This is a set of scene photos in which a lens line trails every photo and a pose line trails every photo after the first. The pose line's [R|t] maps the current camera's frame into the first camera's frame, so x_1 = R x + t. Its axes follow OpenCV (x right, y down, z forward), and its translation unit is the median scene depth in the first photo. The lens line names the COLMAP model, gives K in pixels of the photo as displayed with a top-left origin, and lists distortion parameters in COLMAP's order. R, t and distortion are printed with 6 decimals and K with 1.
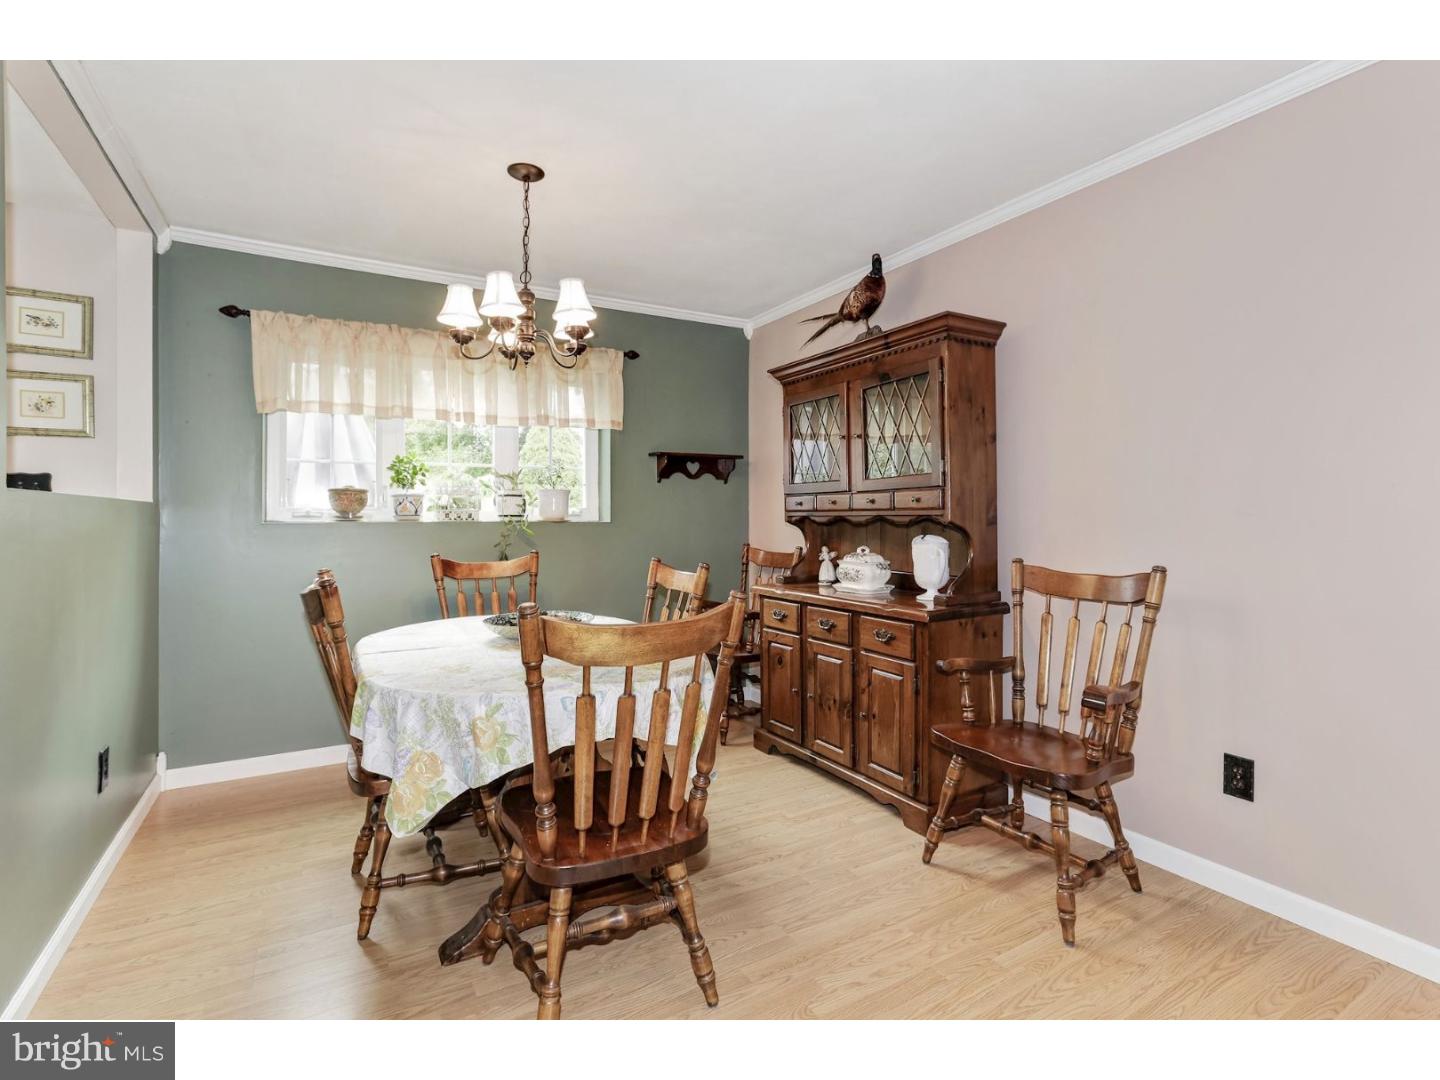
lens RADIAL K [[694.7, 0, 722.2], [0, 694.7, 507.4], [0, 0, 1]] dist [-0.012375, 0.000410]
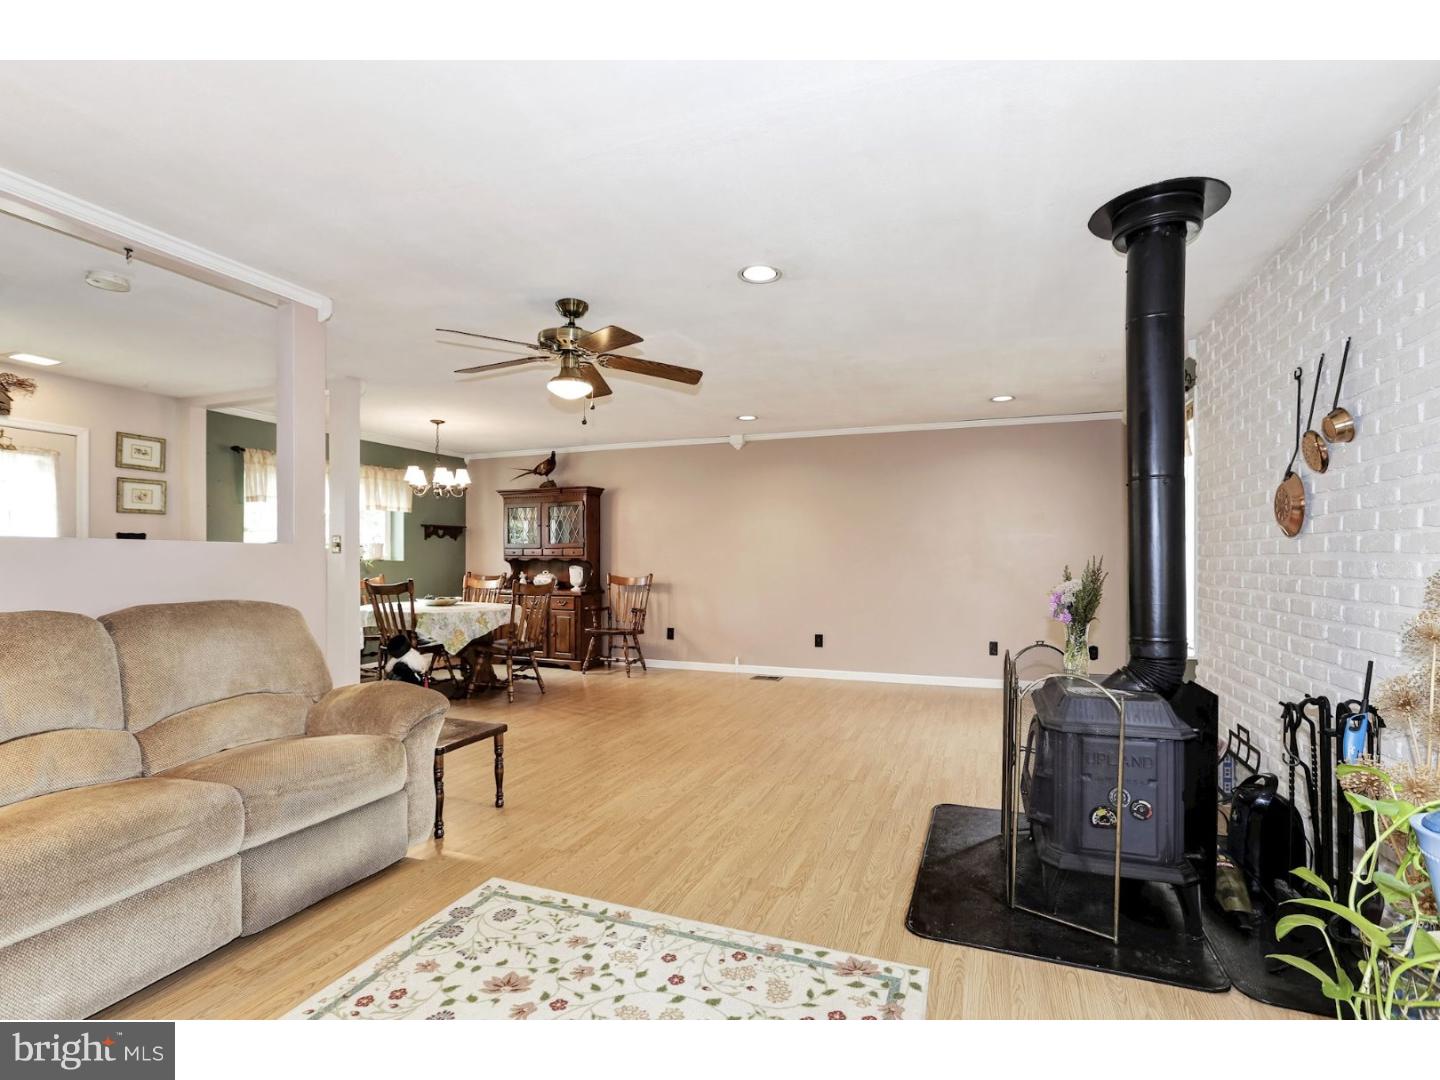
lens RADIAL K [[666.7, 0, 759.0], [0, 666.7, 555.5], [0, 0, 1]] dist [-0.017122, 0.000084]
pose [[0.754197, 0.007198, 0.656608, -0.822691], [-0.010634, 0.999943, 0.001252, -0.008127], [-0.656562, -0.007926, 0.754231, -1.336438]]
